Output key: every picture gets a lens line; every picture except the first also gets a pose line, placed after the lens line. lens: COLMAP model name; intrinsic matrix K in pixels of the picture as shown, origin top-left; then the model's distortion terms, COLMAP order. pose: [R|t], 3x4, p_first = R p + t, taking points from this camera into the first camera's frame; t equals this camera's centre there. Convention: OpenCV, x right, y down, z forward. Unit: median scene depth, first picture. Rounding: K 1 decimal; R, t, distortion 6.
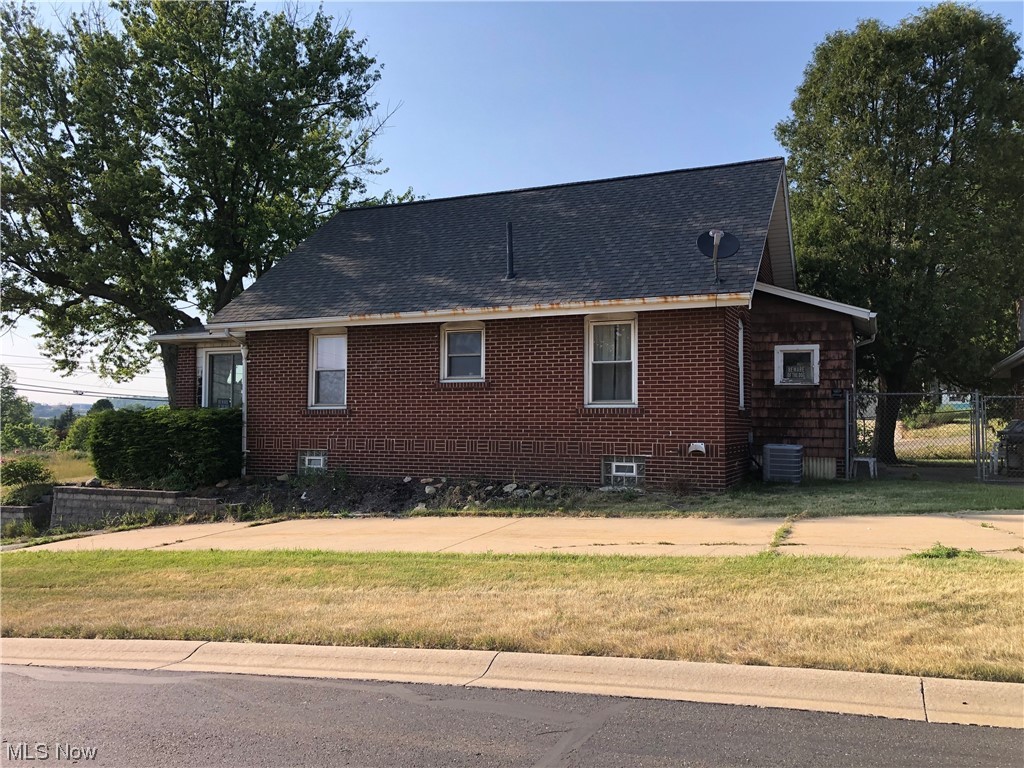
lens RADIAL K [[829.9, 0, 512.4], [0, 829.9, 382.4], [0, 0, 1]] dist [0.048609, -0.000508]
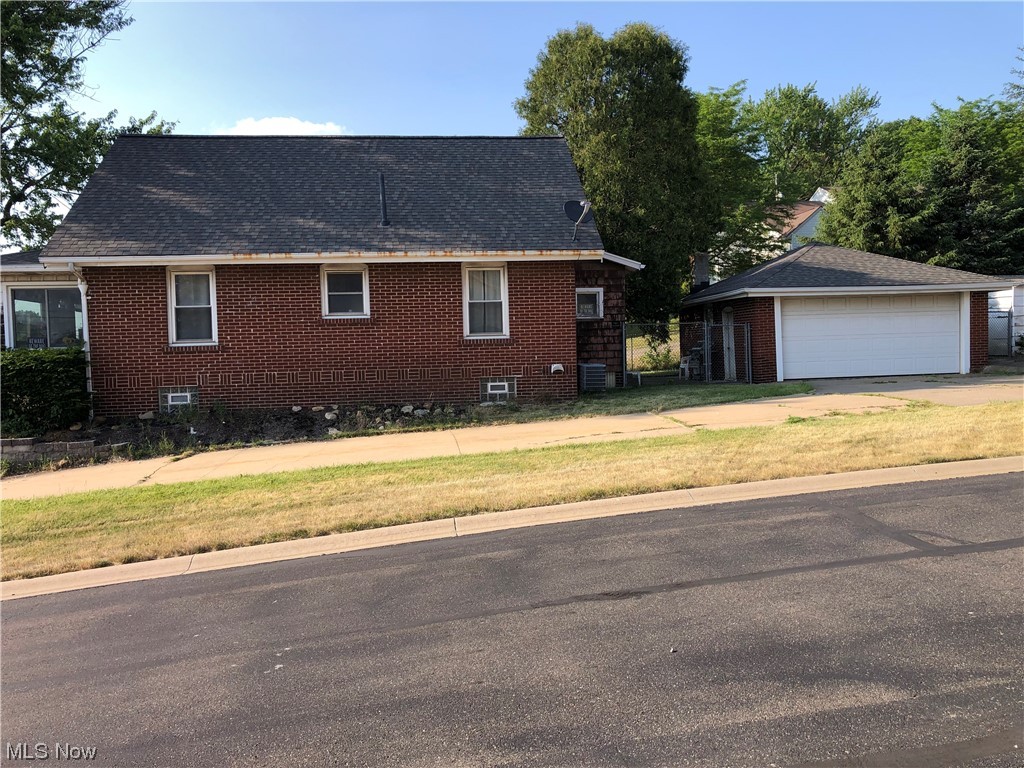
lens RADIAL K [[841.0, 0, 513.6], [0, 841.0, 390.5], [0, 0, 1]] dist [0.029165, -0.036656]
pose [[0.861471, -0.051987, 0.505139, -0.447215], [0.004146, 0.995433, 0.095375, -0.010925], [-0.507790, -0.080069, 0.857752, -0.087283]]
